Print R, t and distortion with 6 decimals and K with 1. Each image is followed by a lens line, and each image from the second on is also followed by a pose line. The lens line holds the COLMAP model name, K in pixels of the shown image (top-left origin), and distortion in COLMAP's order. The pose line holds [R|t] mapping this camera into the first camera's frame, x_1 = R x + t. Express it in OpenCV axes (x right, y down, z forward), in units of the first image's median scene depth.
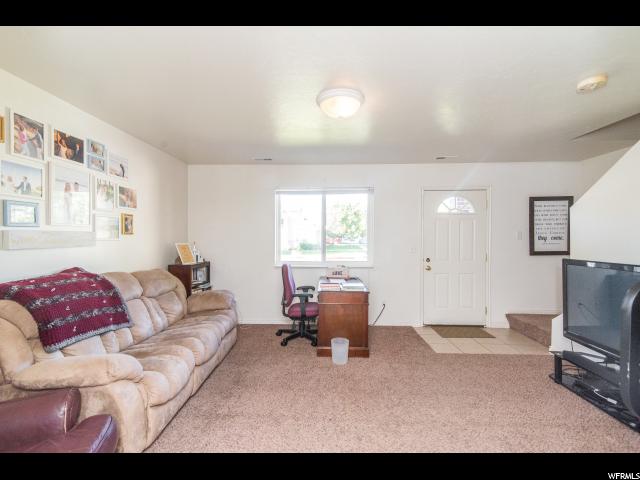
lens RADIAL K [[294.2, 0, 318.9], [0, 294.2, 239.1], [0, 0, 1]] dist [0.012078, 0.000846]
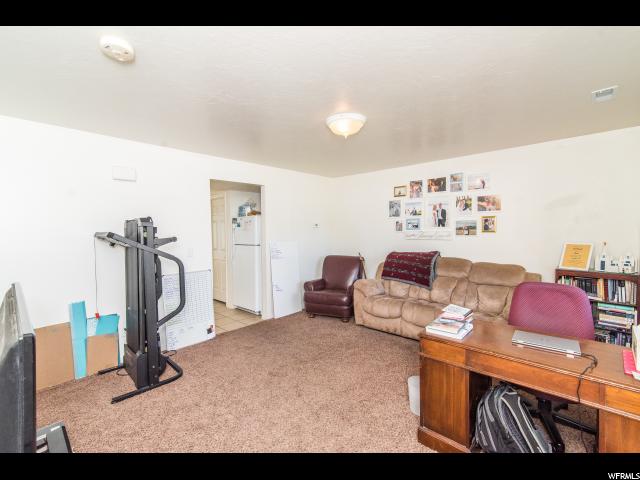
lens RADIAL K [[294.2, 0, 319.8], [0, 294.2, 238.4], [0, 0, 1]] dist [0.012078, 0.000846]
pose [[-0.667186, 0.026020, -0.744437, 0.837273], [-0.000252, 0.999382, 0.035157, -0.036888], [0.744891, 0.023644, -0.666767, 1.406654]]
